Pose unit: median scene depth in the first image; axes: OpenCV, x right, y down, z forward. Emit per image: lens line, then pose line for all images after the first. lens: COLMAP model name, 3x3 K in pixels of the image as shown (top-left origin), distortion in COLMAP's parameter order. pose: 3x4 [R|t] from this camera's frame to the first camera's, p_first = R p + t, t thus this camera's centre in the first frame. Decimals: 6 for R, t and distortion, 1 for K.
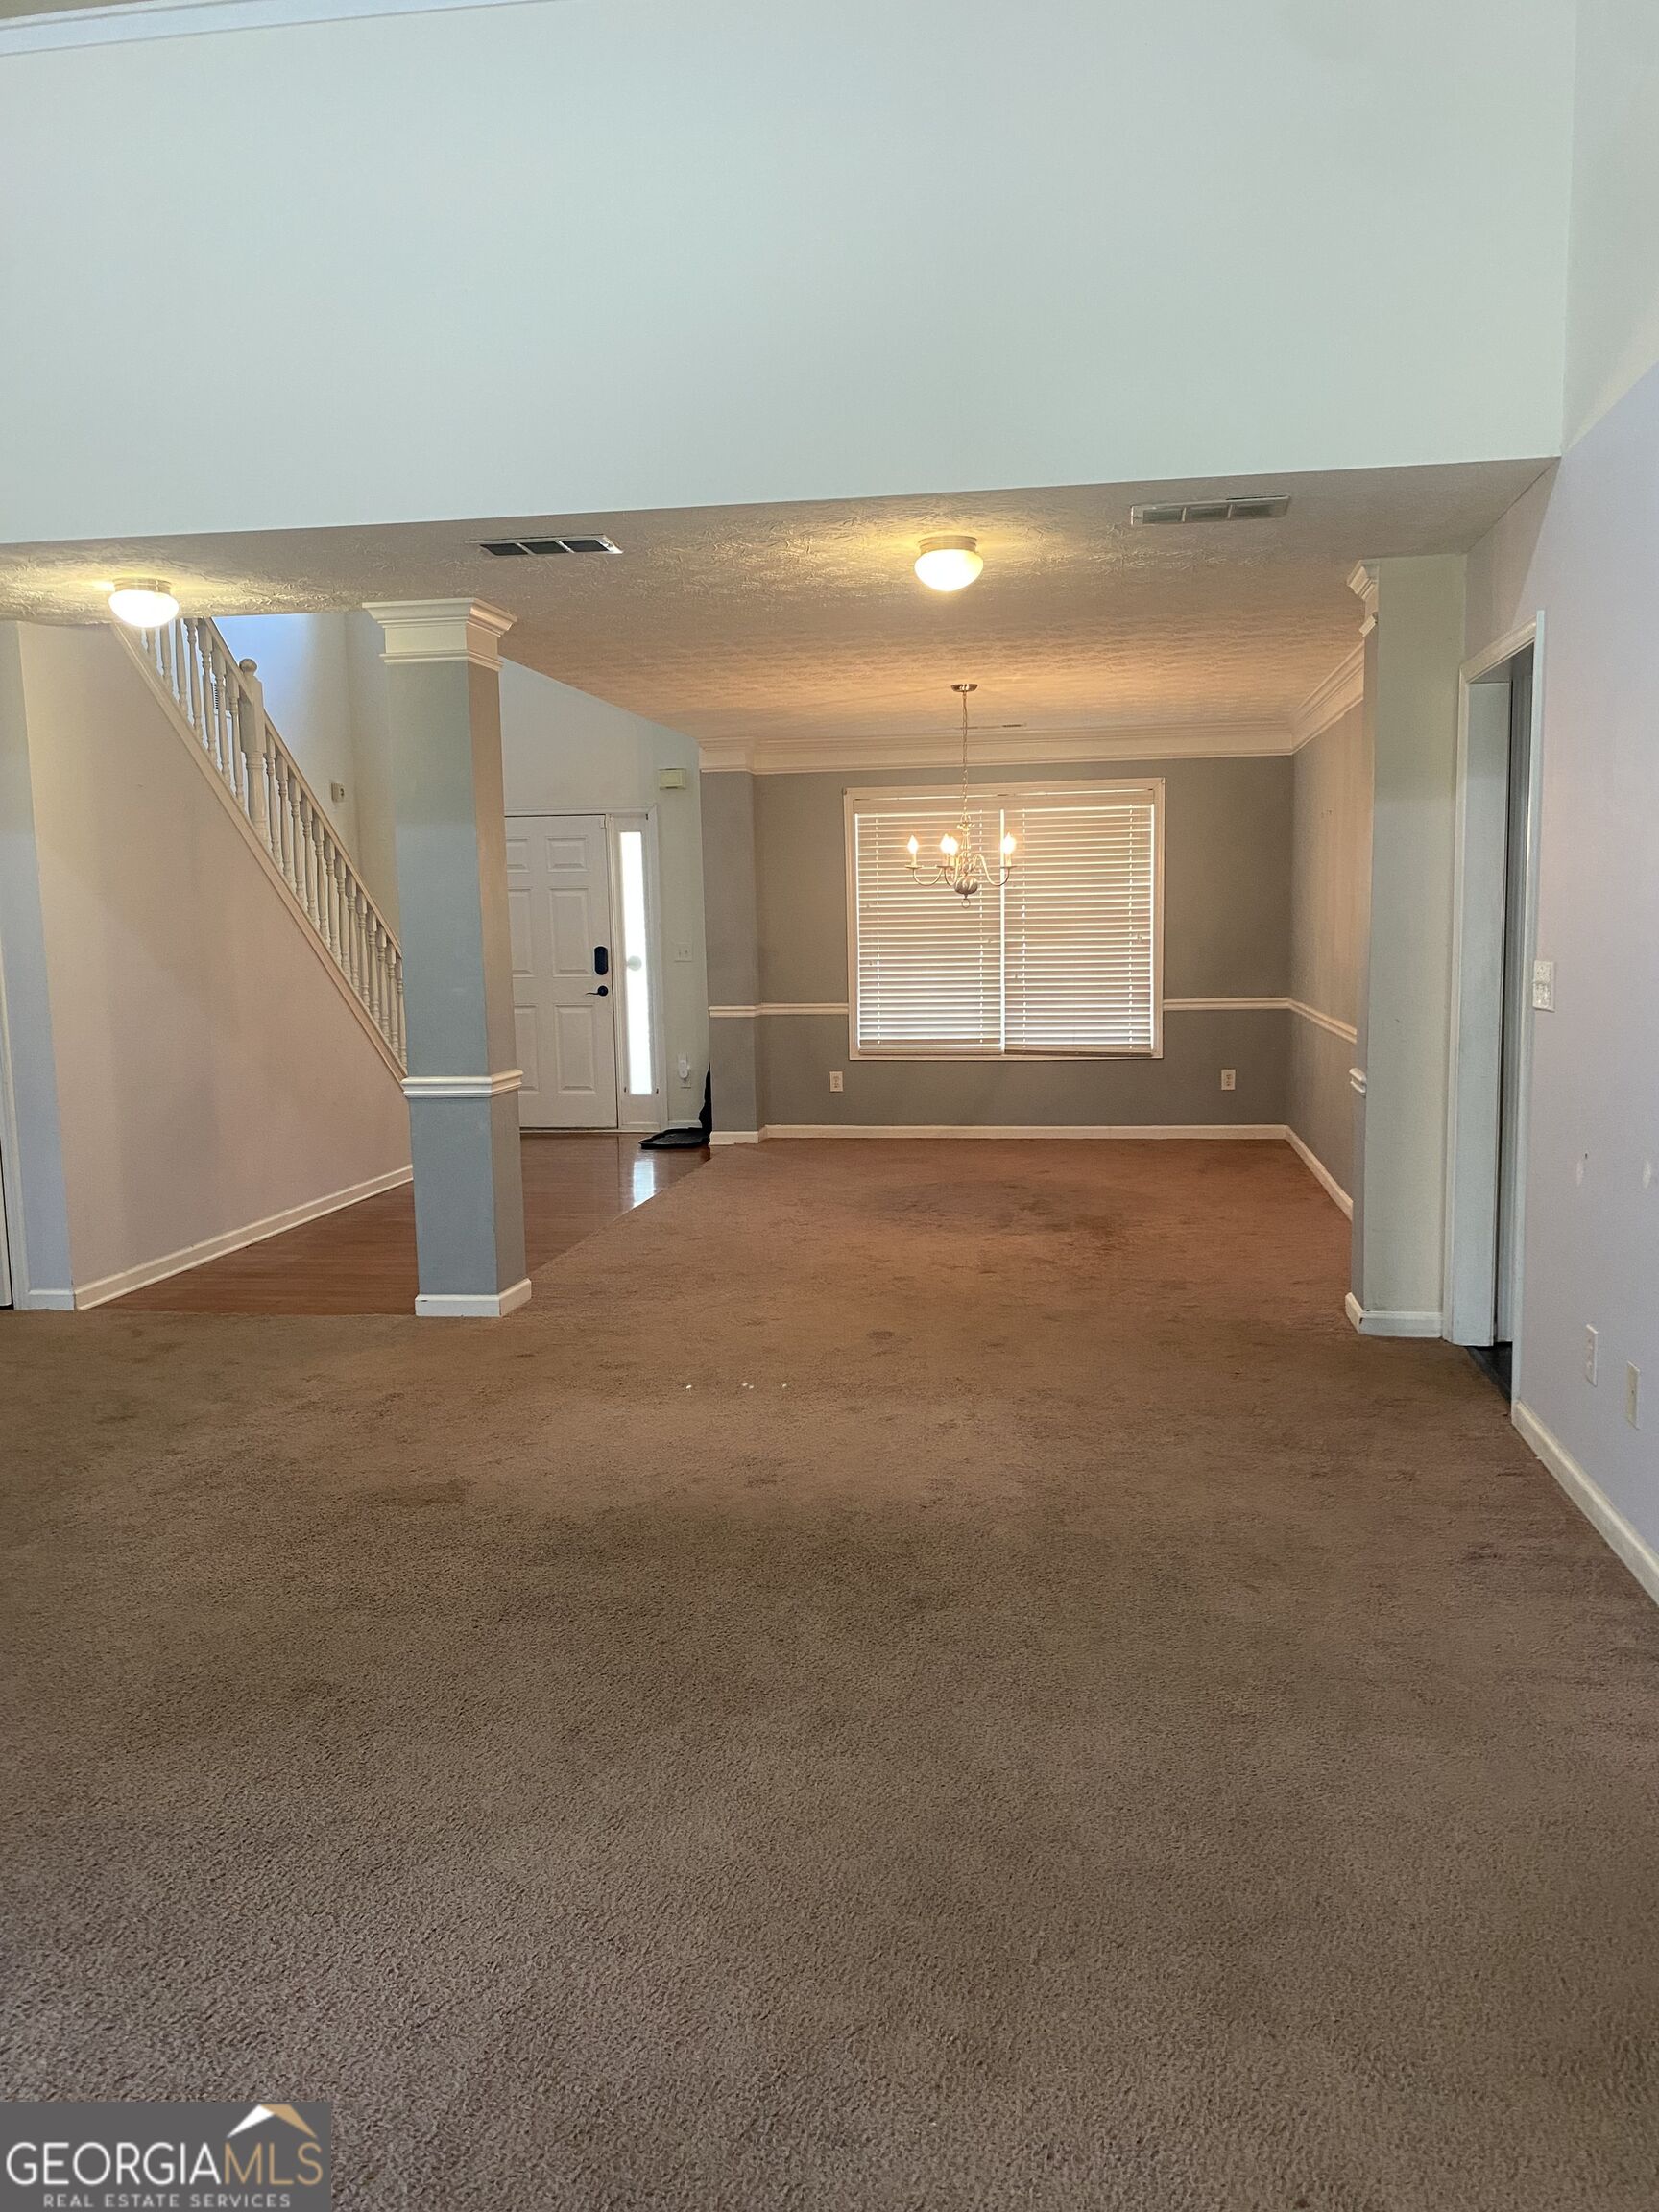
lens RADIAL K [[1682.5, 0, 839.6], [0, 1682.5, 1101.2], [0, 0, 1]] dist [0.040349, -0.040343]
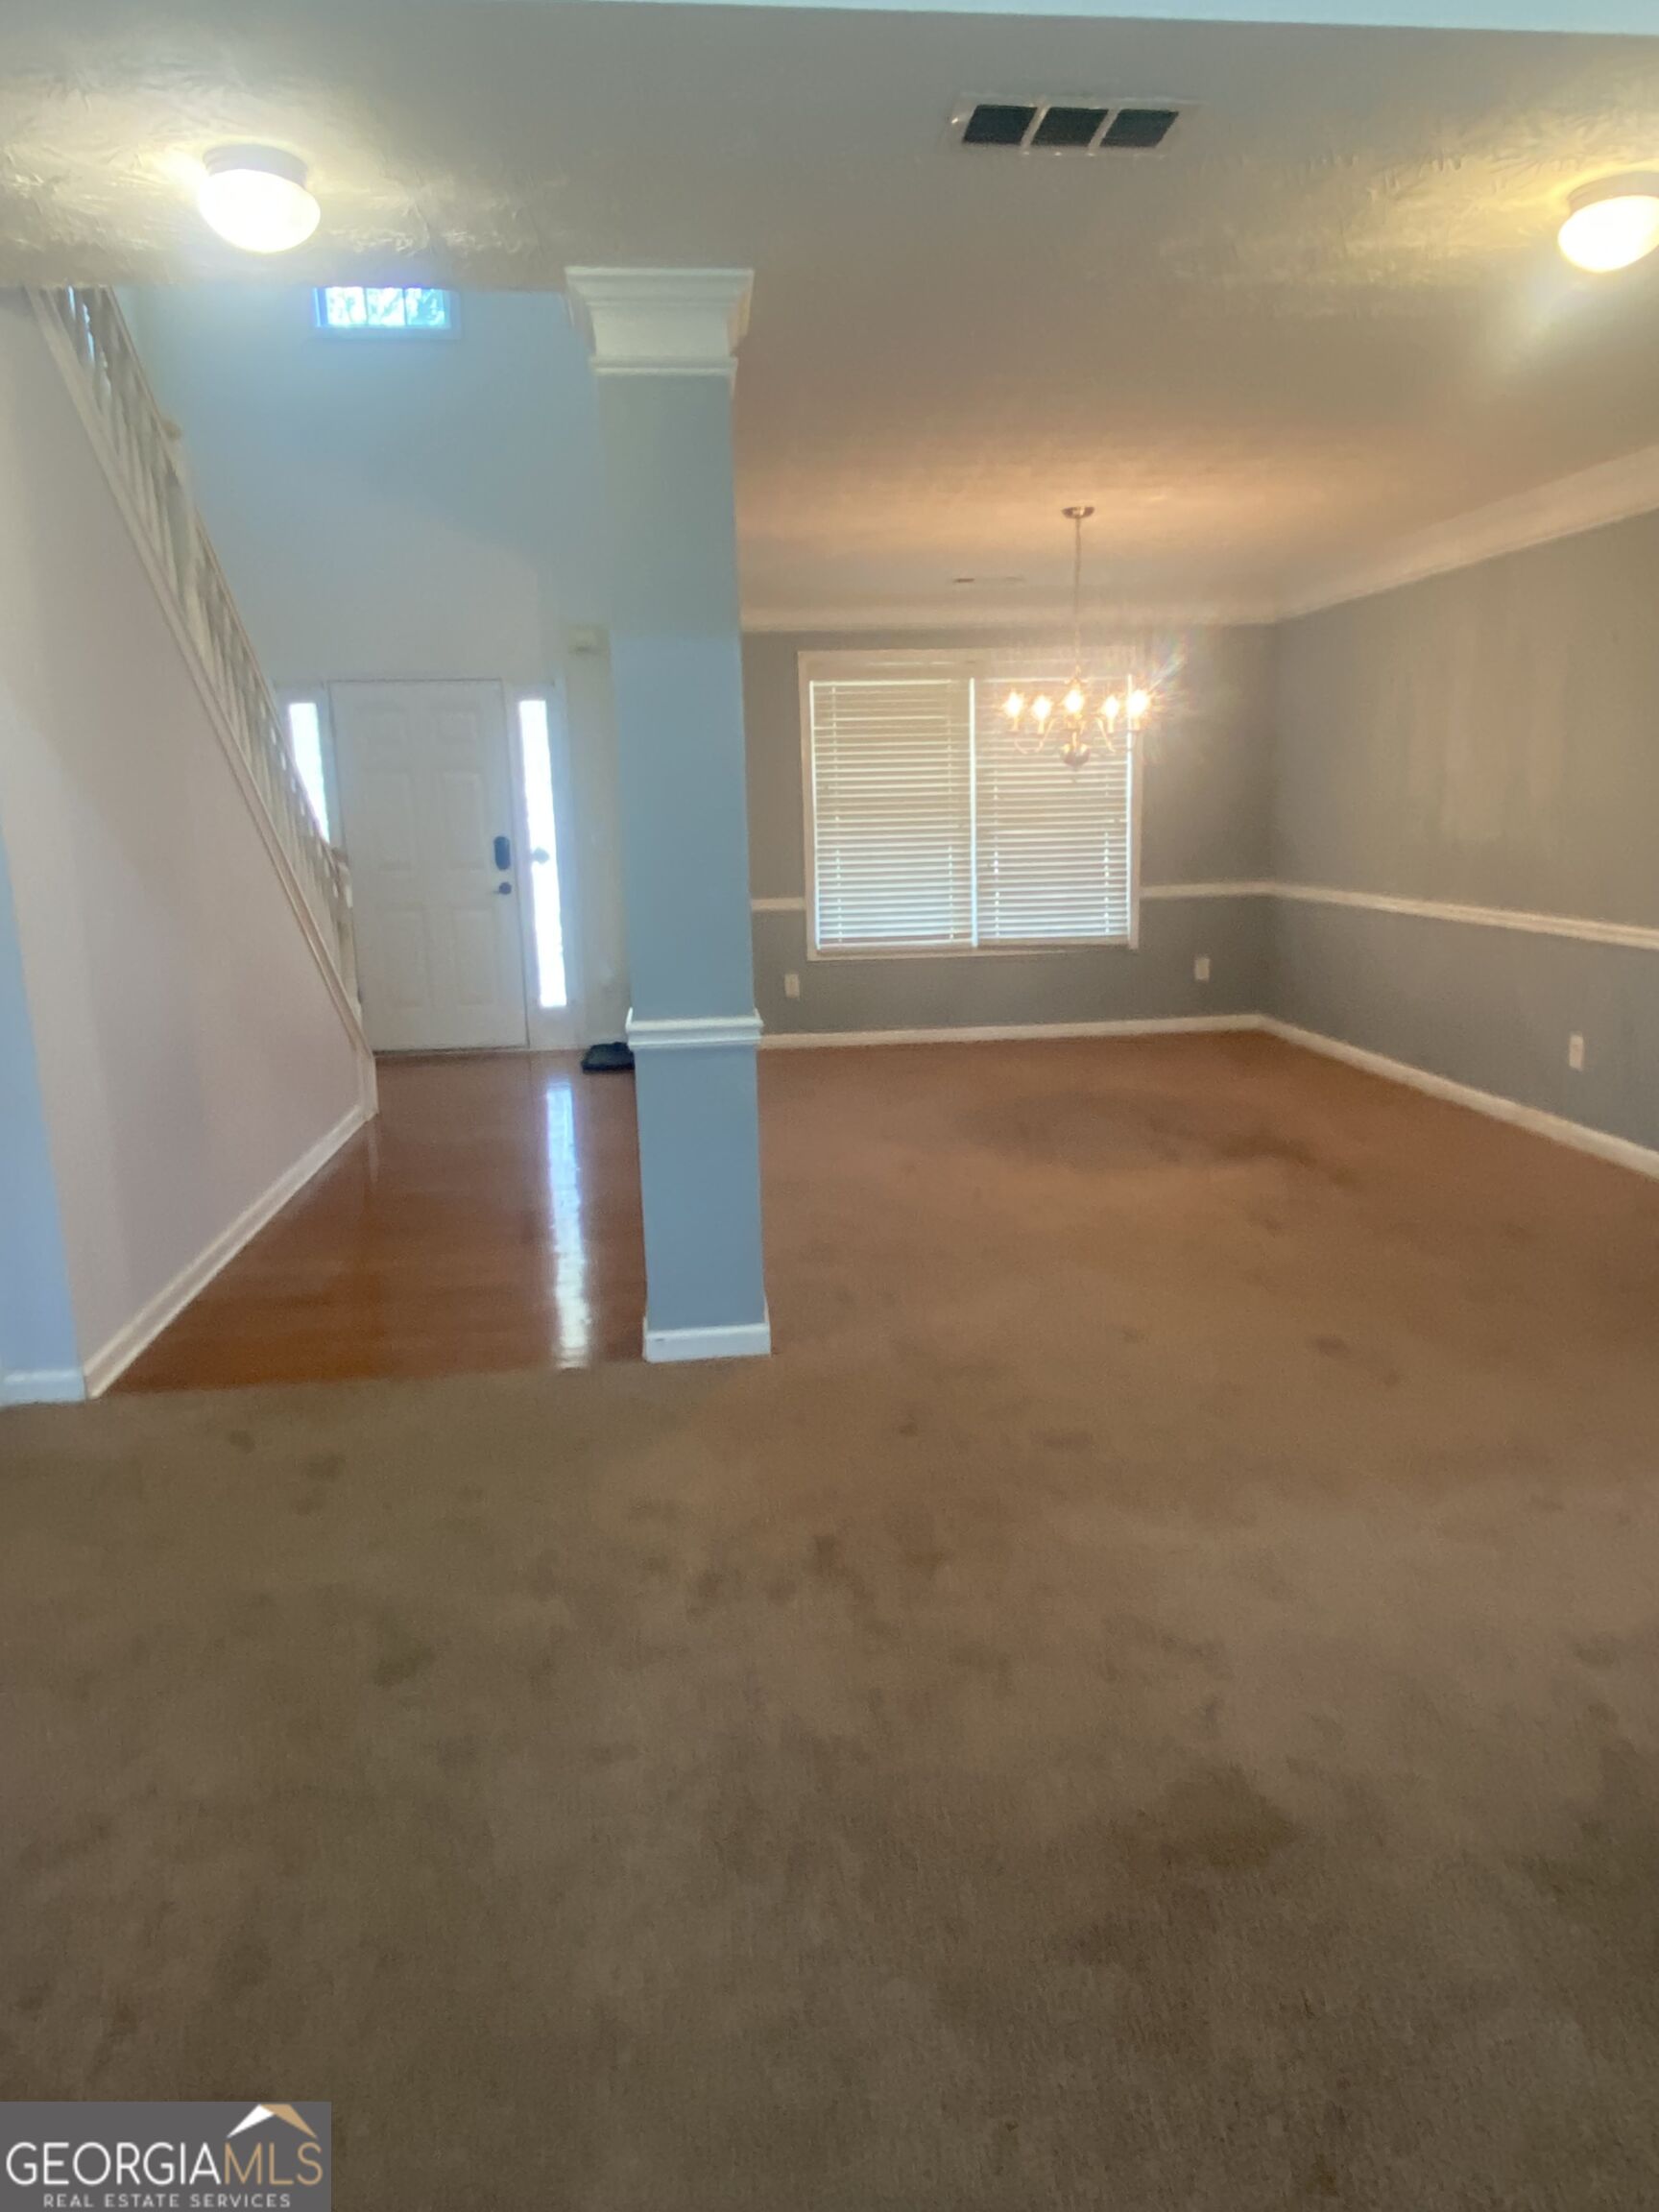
lens RADIAL K [[1486.3, 0, 828.9], [0, 1486.3, 1089.9], [0, 0, 1]] dist [0.072477, -0.041271]
pose [[0.968326, -0.051637, 0.244290, -0.184820], [0.033643, 0.996442, 0.077269, -0.017259], [-0.247411, -0.066603, 0.966619, 0.225904]]
